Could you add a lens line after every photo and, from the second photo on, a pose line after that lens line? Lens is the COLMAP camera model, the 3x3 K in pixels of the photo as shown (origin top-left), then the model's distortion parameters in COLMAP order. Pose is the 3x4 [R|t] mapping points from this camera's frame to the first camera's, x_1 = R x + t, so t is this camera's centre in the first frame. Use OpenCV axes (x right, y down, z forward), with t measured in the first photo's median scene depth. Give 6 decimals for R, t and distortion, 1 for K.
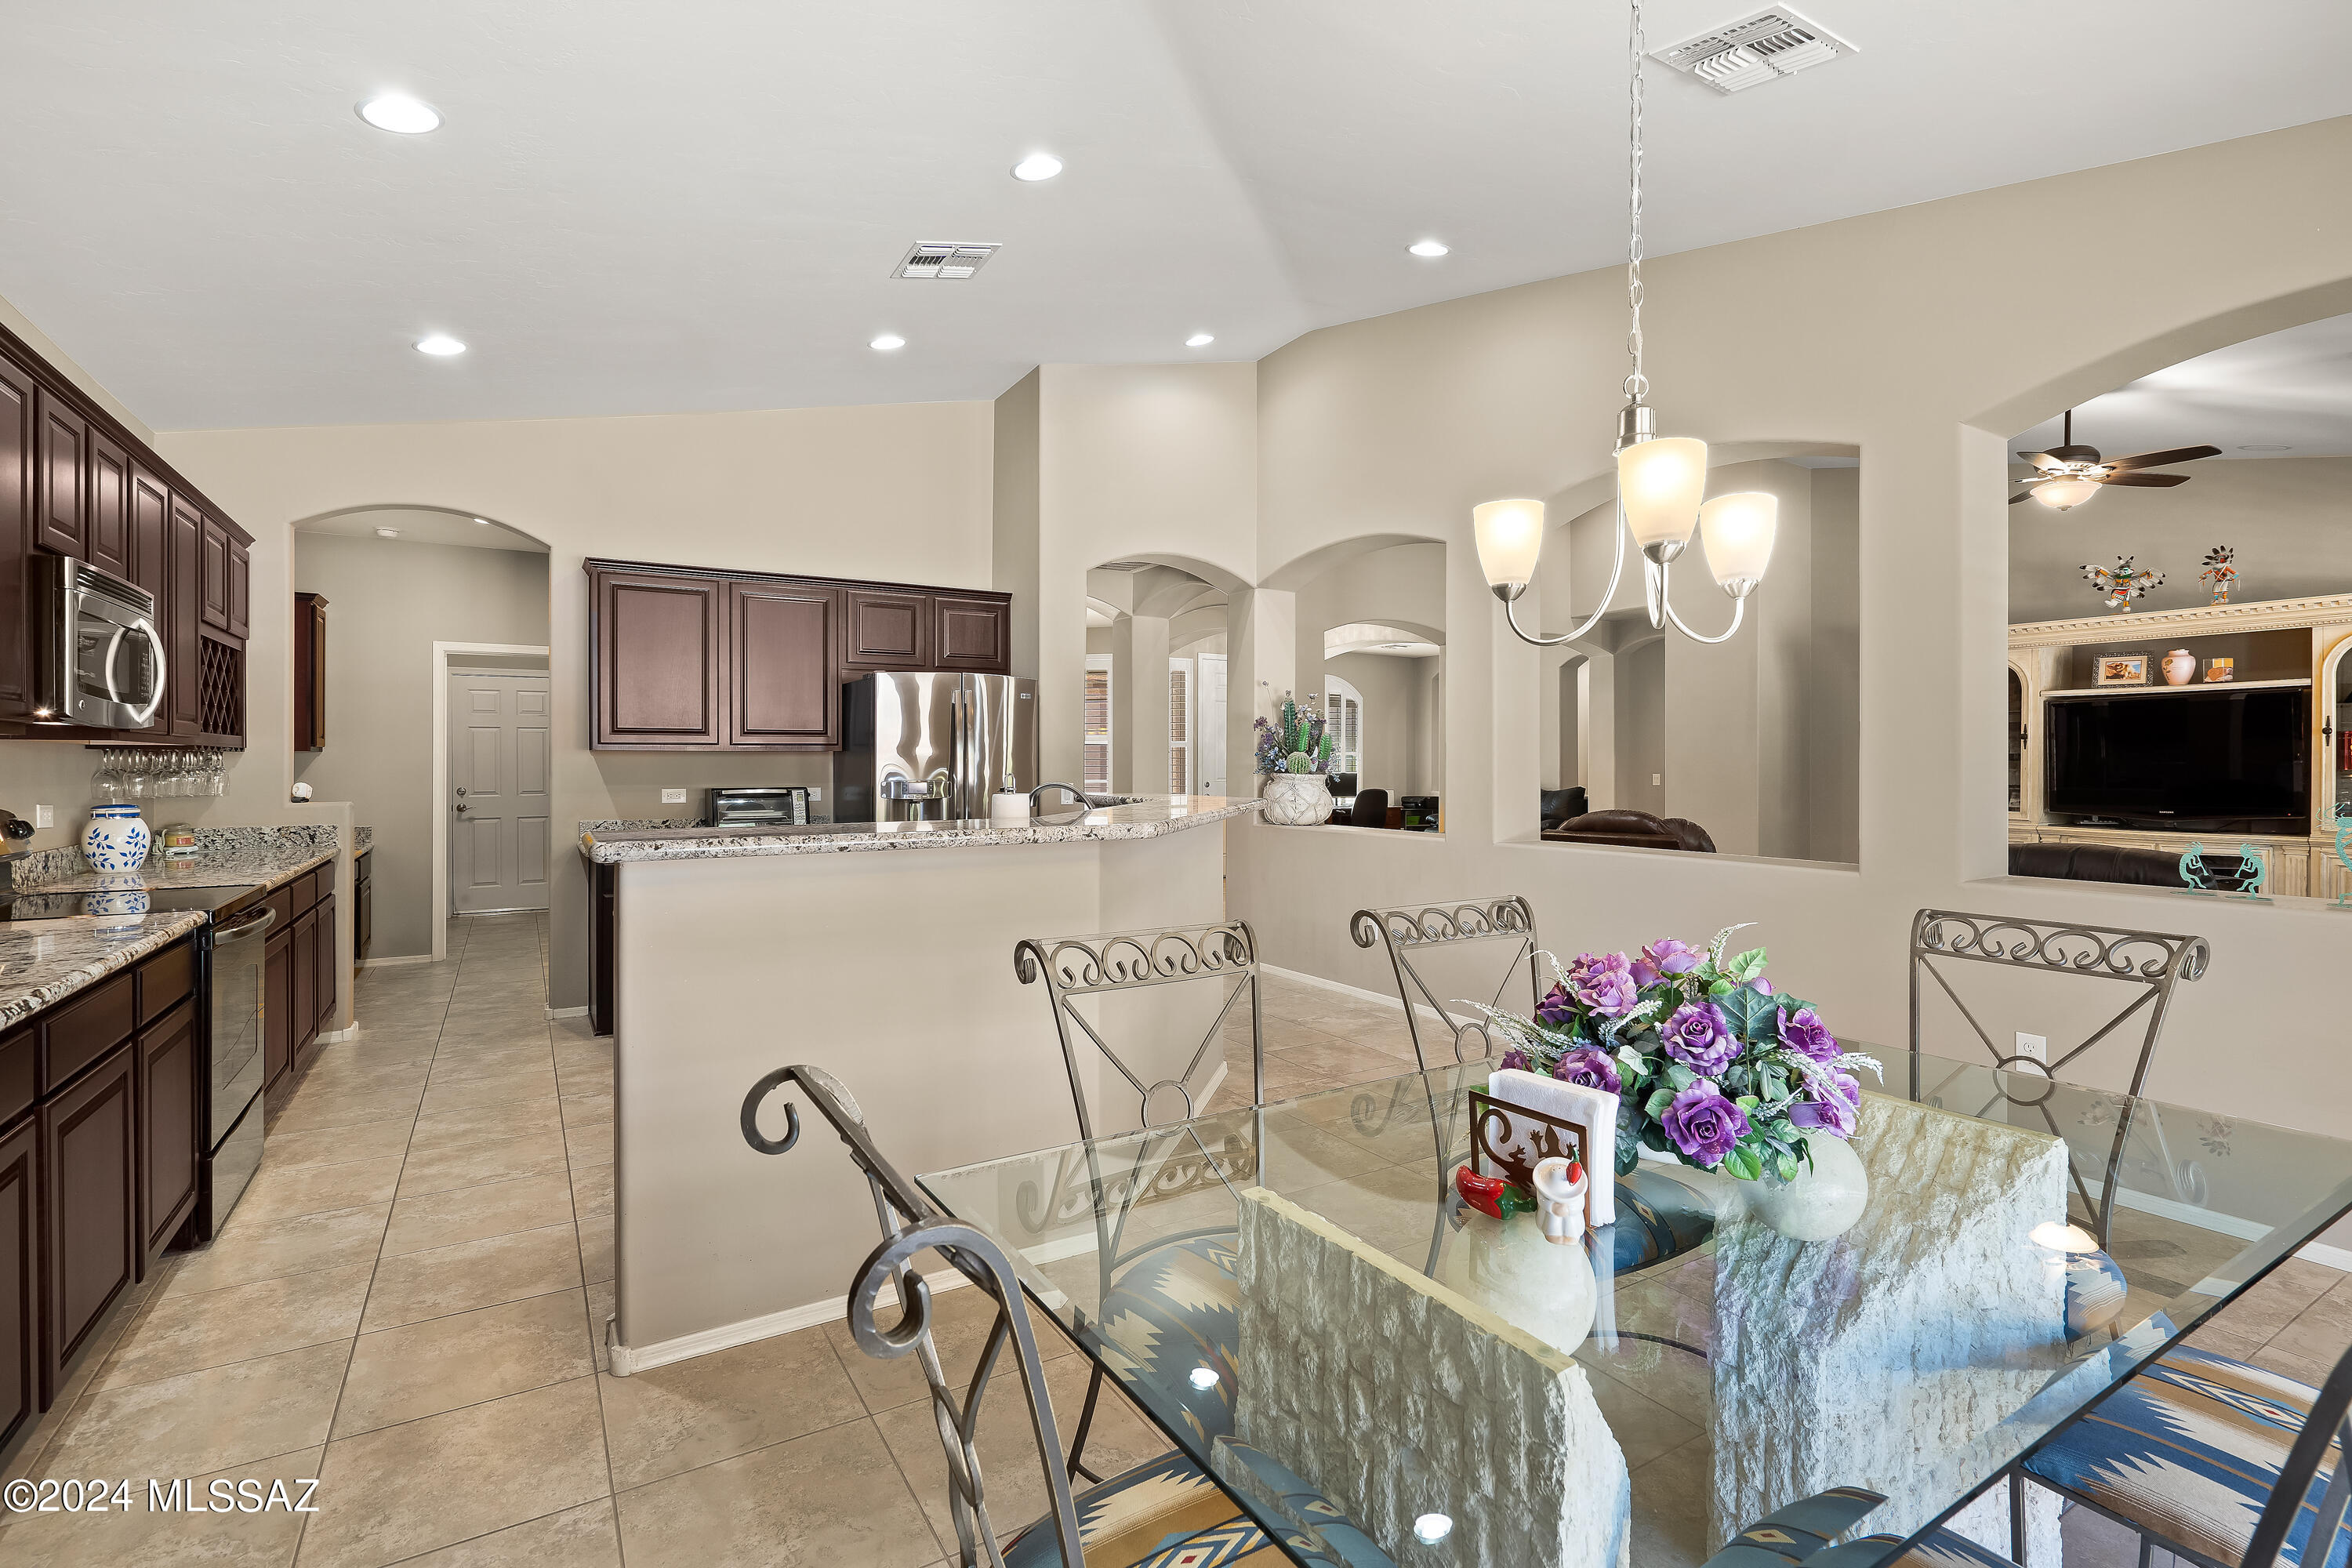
lens RADIAL K [[1087.2, 0, 1186.3], [0, 1087.2, 764.8], [0, 0, 1]] dist [-0.005711, 0.002795]
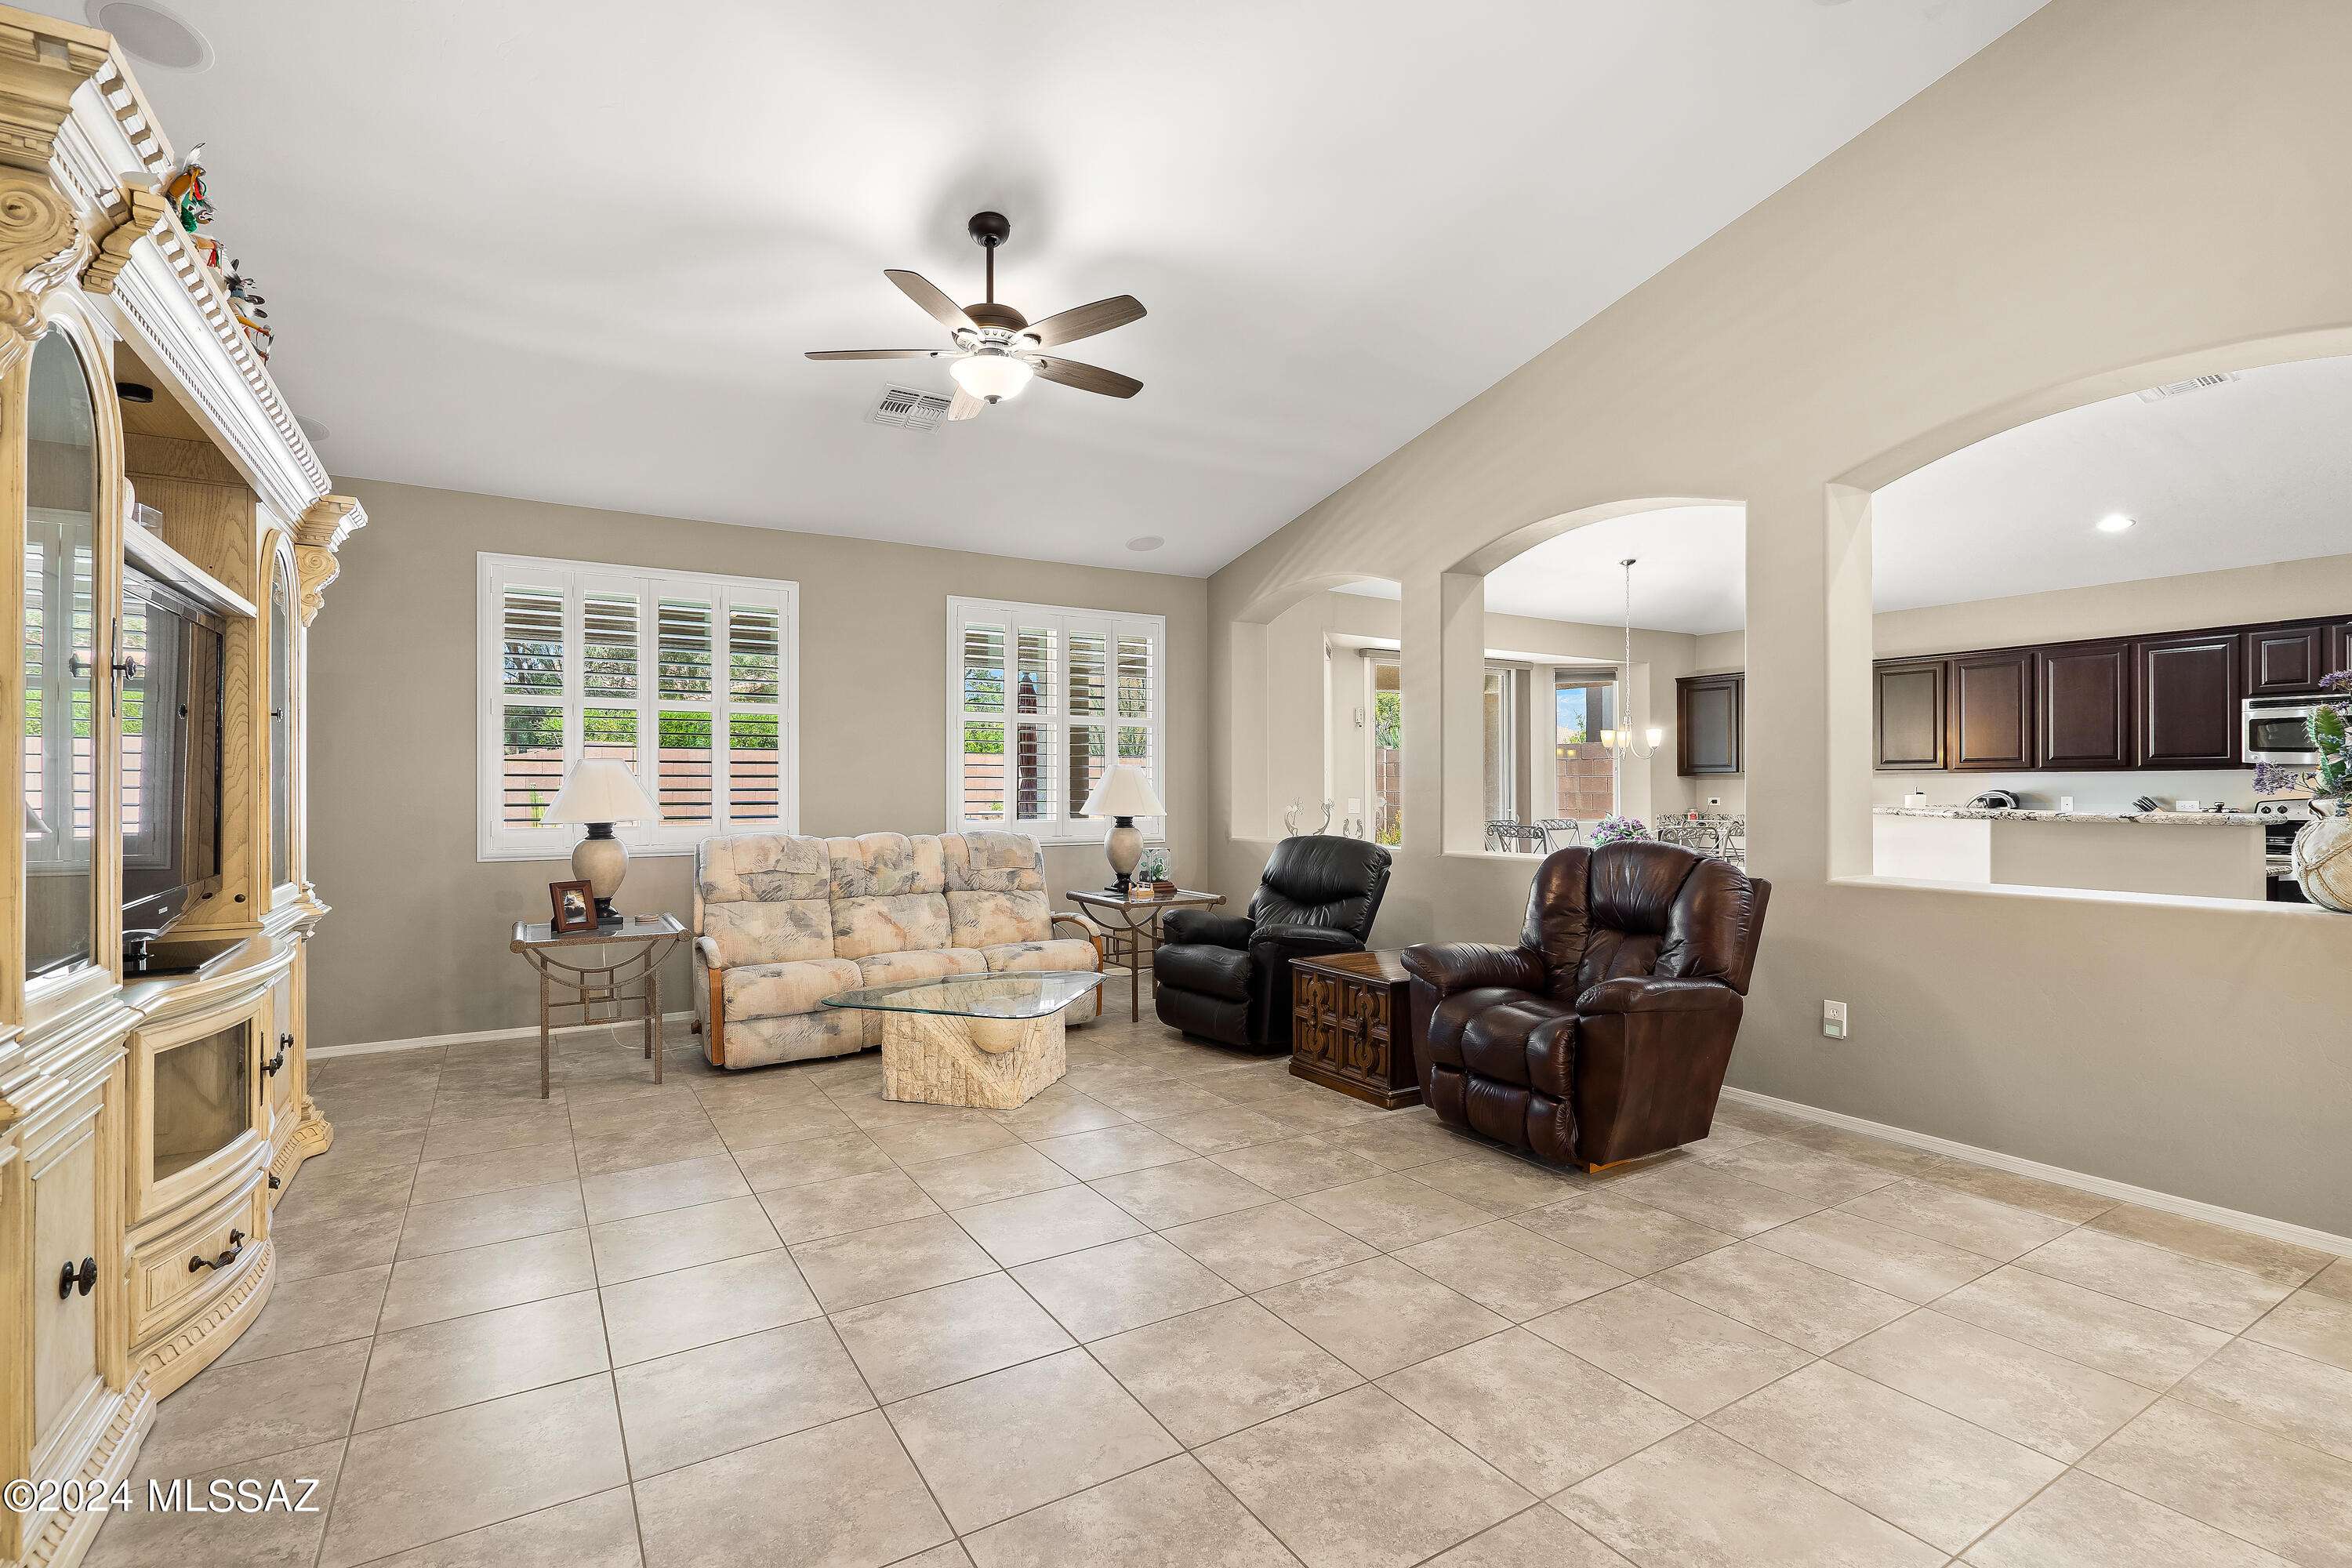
lens RADIAL K [[1087.2, 0, 1179.8], [0, 1087.2, 780.7], [0, 0, 1]] dist [-0.005711, 0.002795]
pose [[-0.999999, 0.001145, -0.001166, 0.706568], [0.001150, 0.999992, -0.003838, 0.002700], [0.001161, -0.003840, -0.999992, 1.702578]]
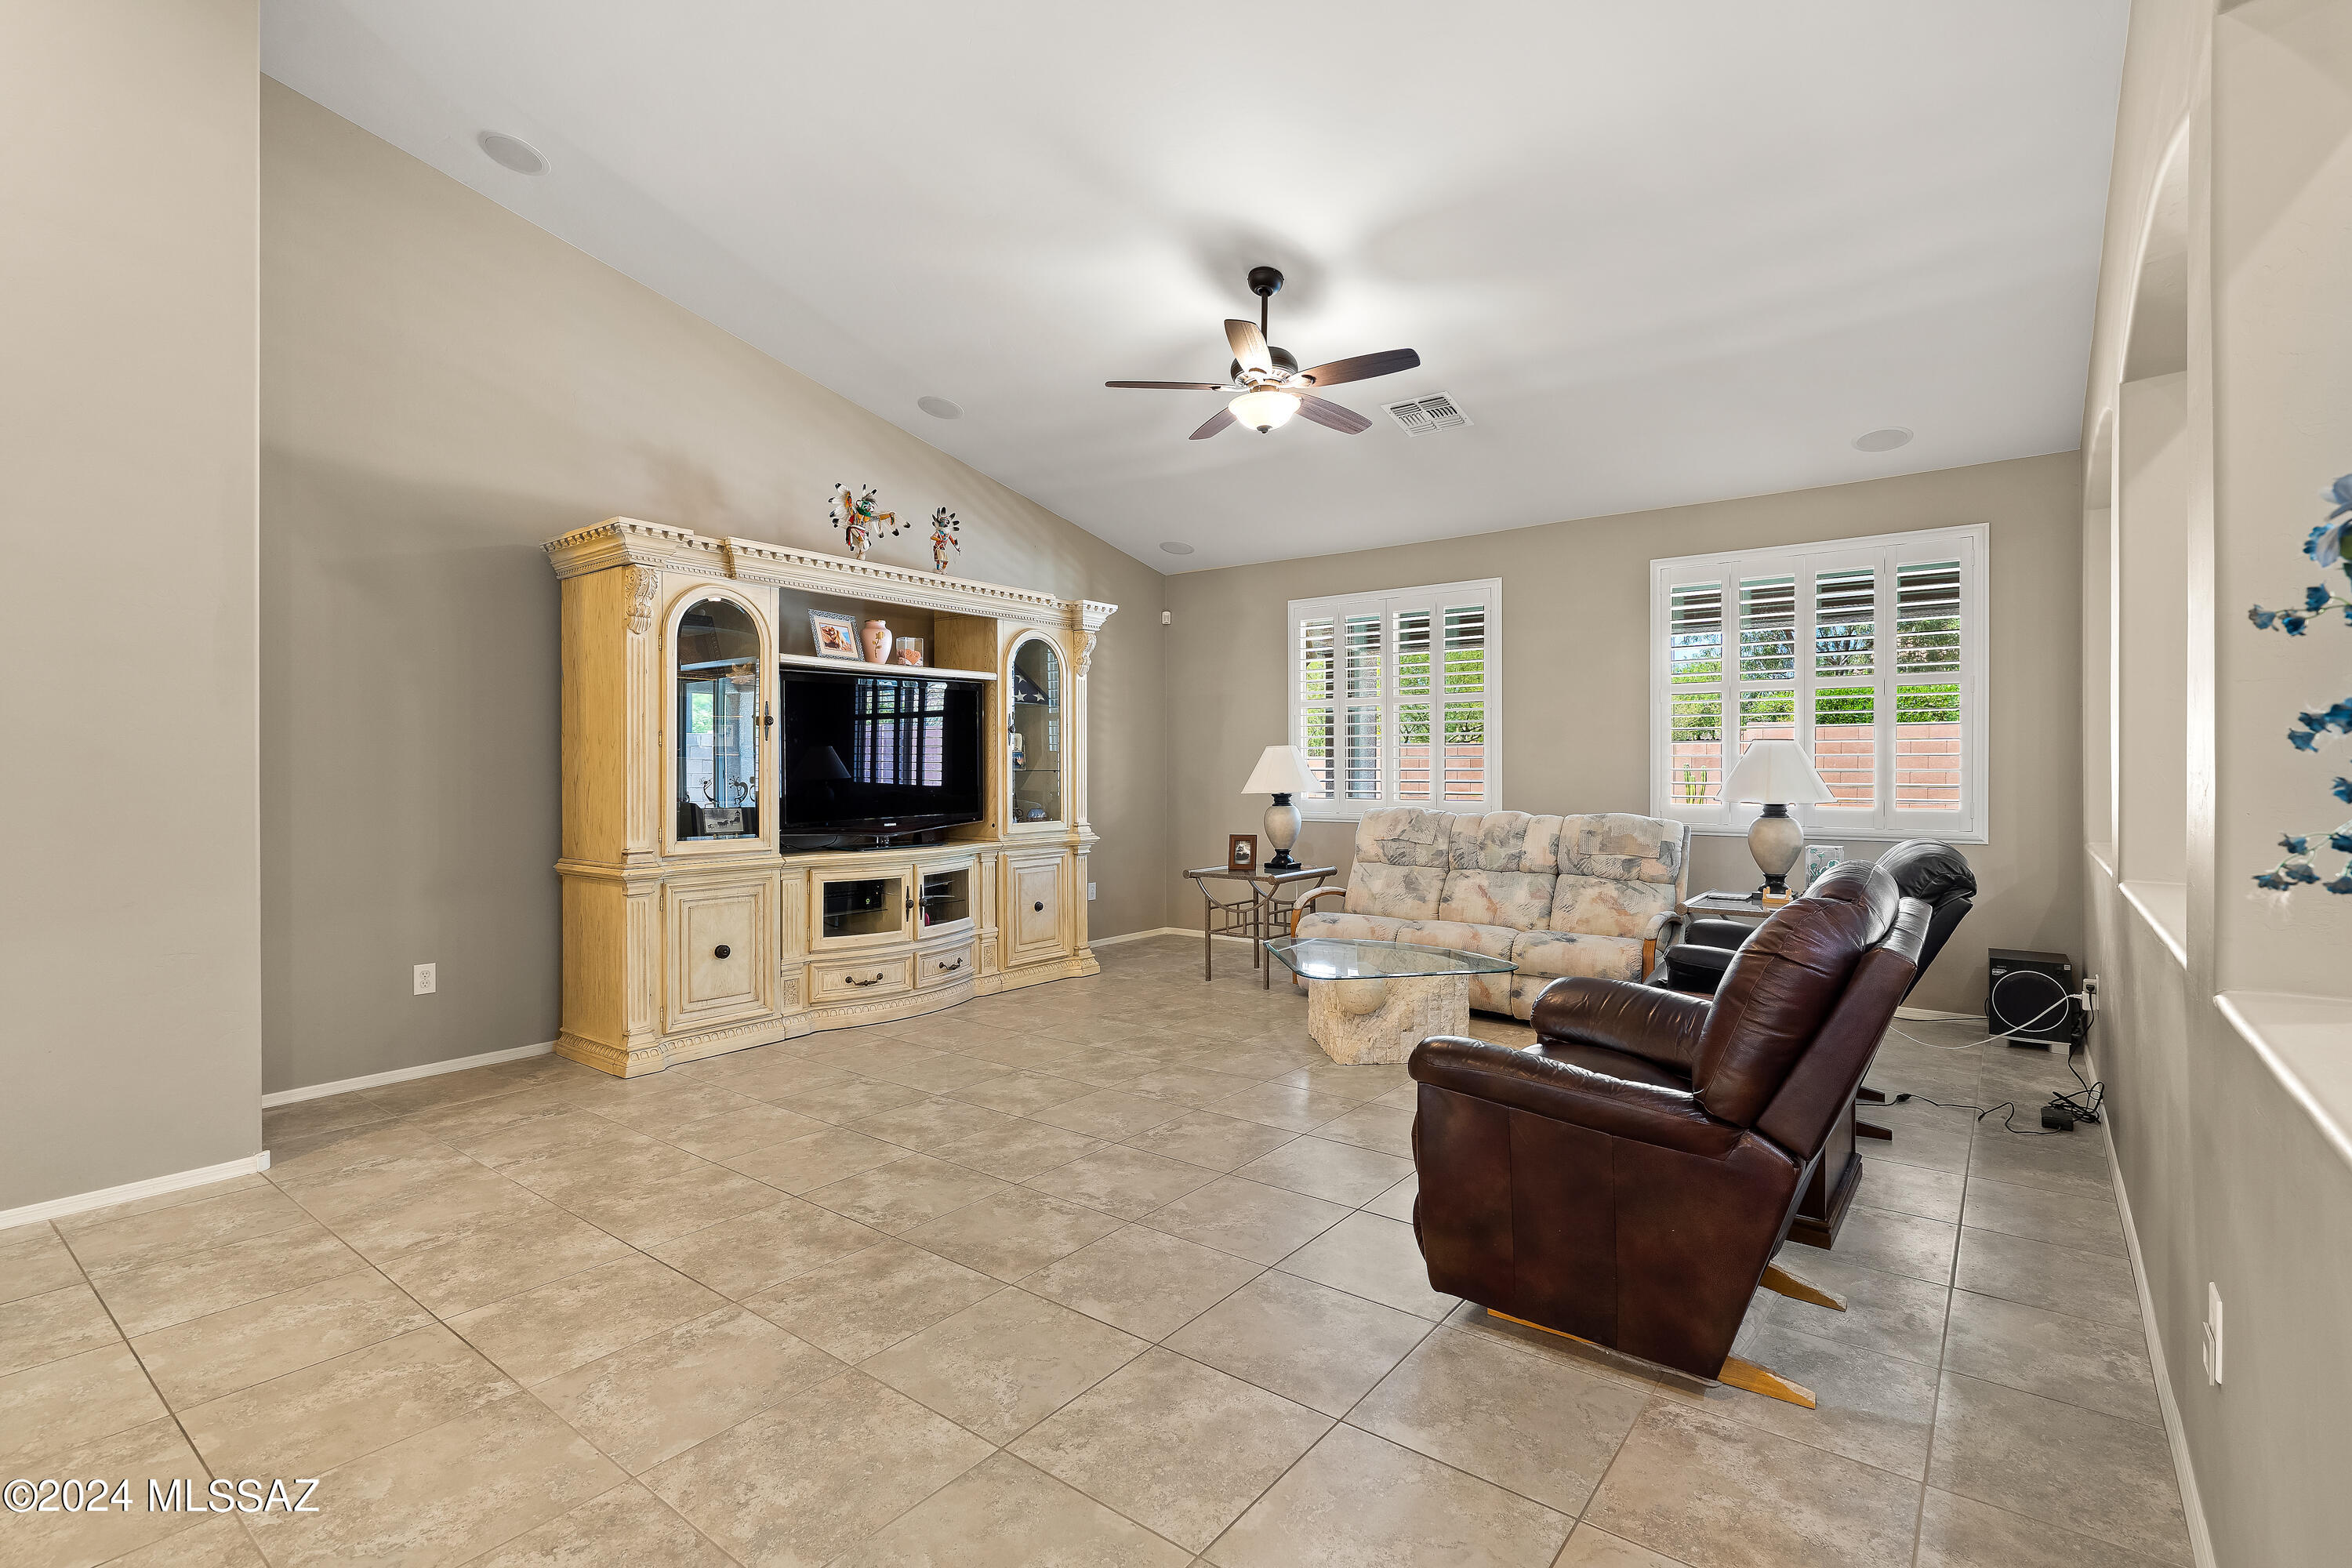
lens RADIAL K [[1087.2, 0, 1190.4], [0, 1087.2, 765.5], [0, 0, 1]] dist [-0.005711, 0.002795]
pose [[-0.359590, 0.004278, 0.933101, 0.107048], [0.003682, 0.999988, -0.003166, 0.005209], [-0.933103, 0.002297, -0.359602, 1.350357]]
